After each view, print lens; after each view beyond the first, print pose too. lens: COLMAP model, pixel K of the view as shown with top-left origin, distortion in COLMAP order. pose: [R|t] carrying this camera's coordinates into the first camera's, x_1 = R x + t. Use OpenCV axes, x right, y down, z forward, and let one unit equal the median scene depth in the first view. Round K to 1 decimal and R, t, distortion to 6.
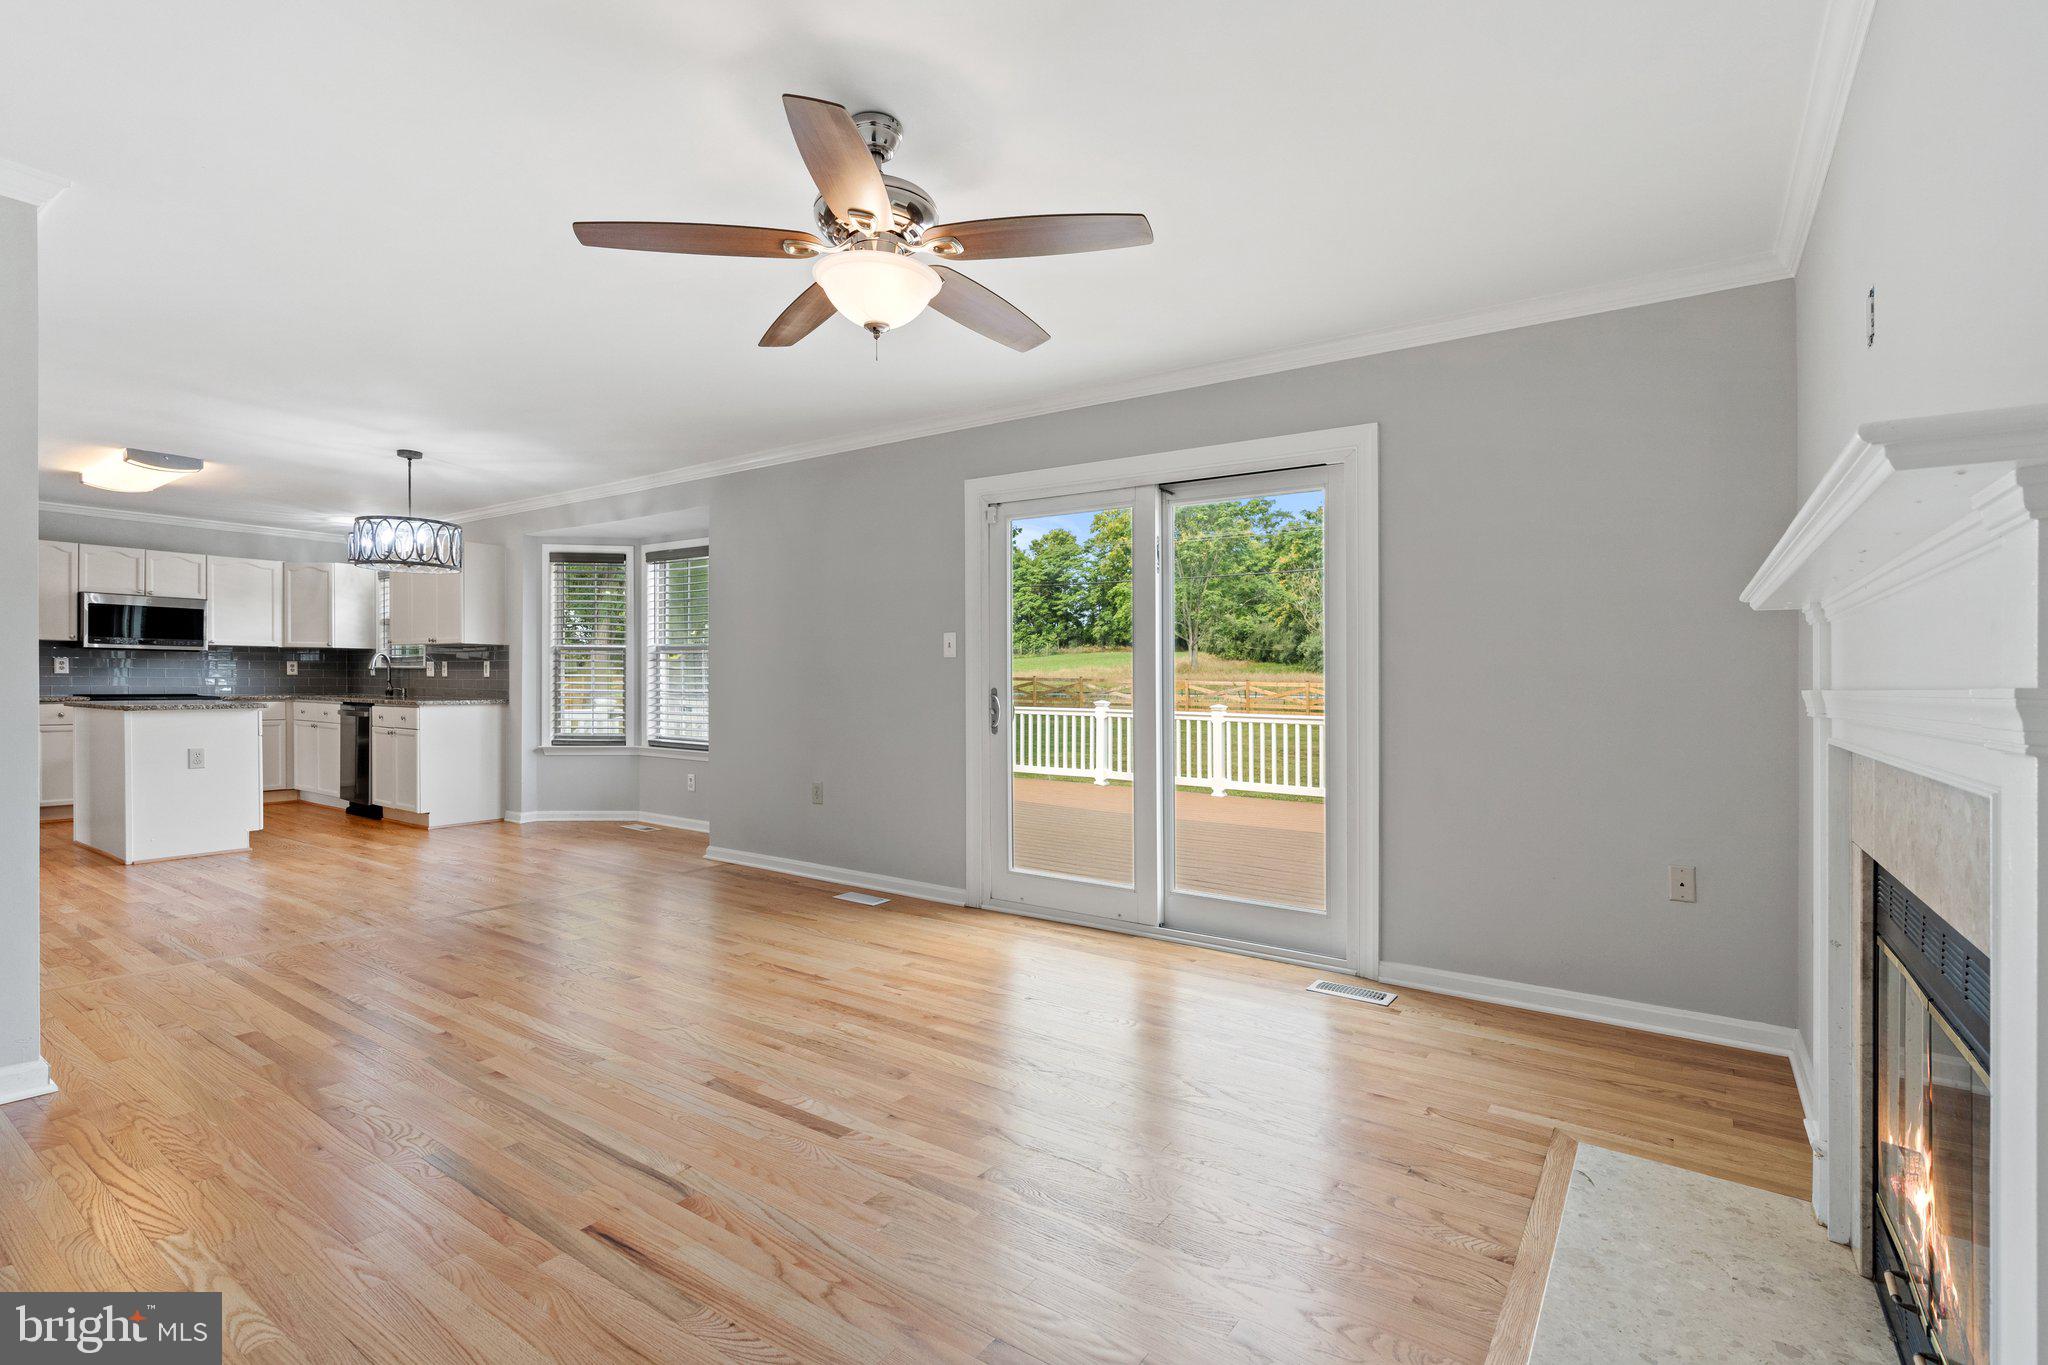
lens RADIAL K [[933.8, 0, 1006.5], [0, 933.8, 668.0], [0, 0, 1]] dist [-0.011447, 0.003235]
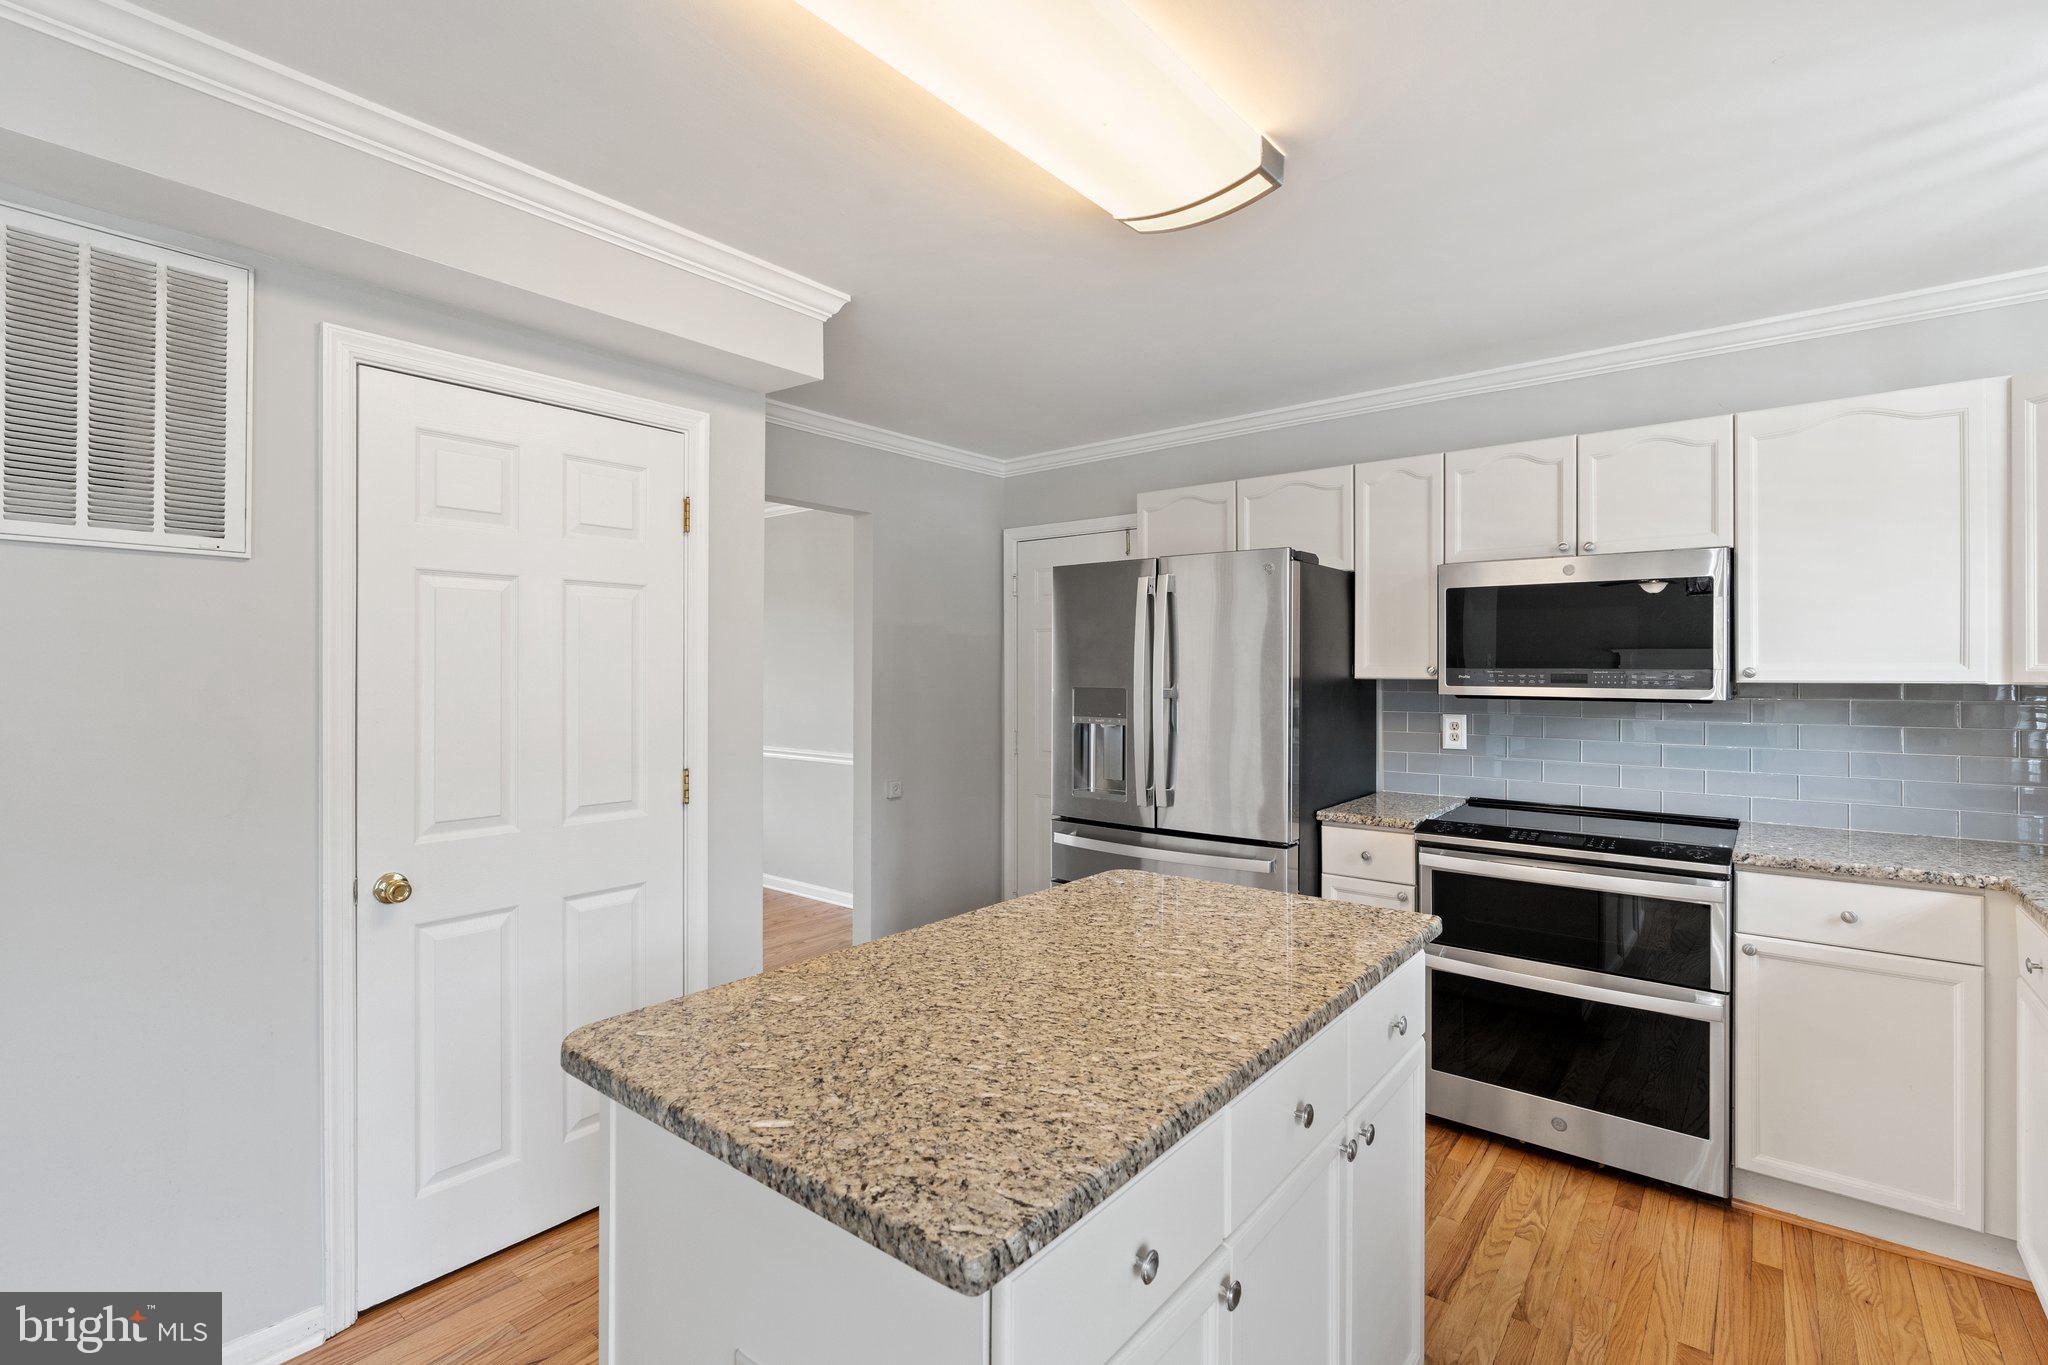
lens RADIAL K [[933.8, 0, 1033.0], [0, 933.8, 678.7], [0, 0, 1]] dist [-0.011447, 0.003235]
pose [[-0.066939, -0.001003, -0.997757, -0.555998], [0.011627, 0.999931, -0.001785, -0.030791], [0.997689, -0.011720, -0.066923, 0.835793]]
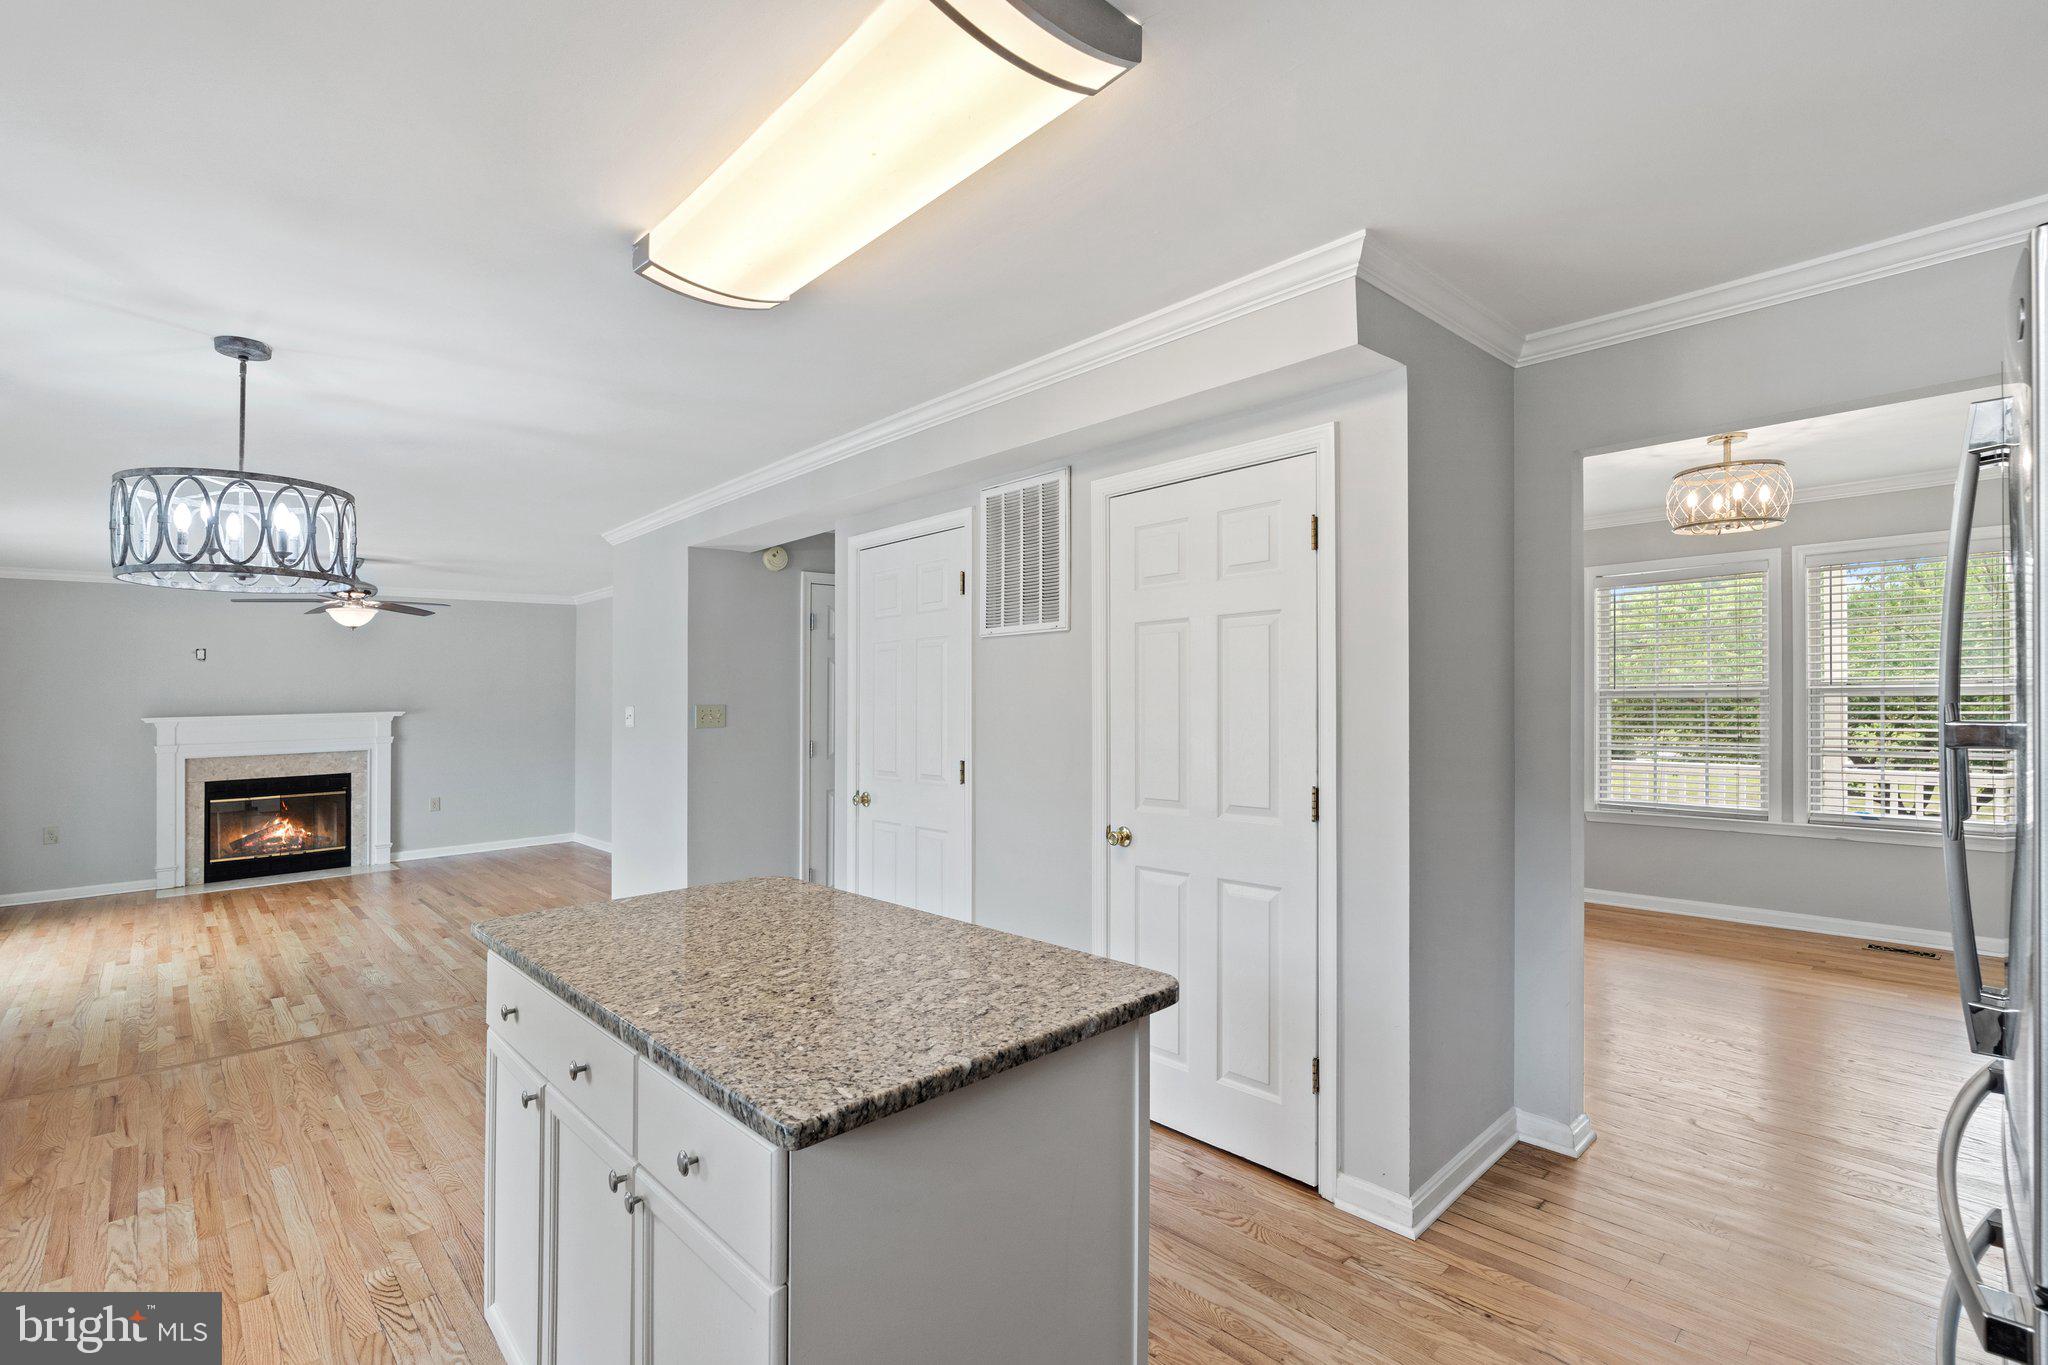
lens RADIAL K [[933.8, 0, 1007.9], [0, 933.8, 671.1], [0, 0, 1]] dist [-0.011447, 0.003235]
pose [[-0.975426, 0.015435, 0.219785, -0.866046], [0.006966, 0.999205, -0.039259, -0.029349], [-0.220216, -0.036763, -0.974758, 1.052544]]
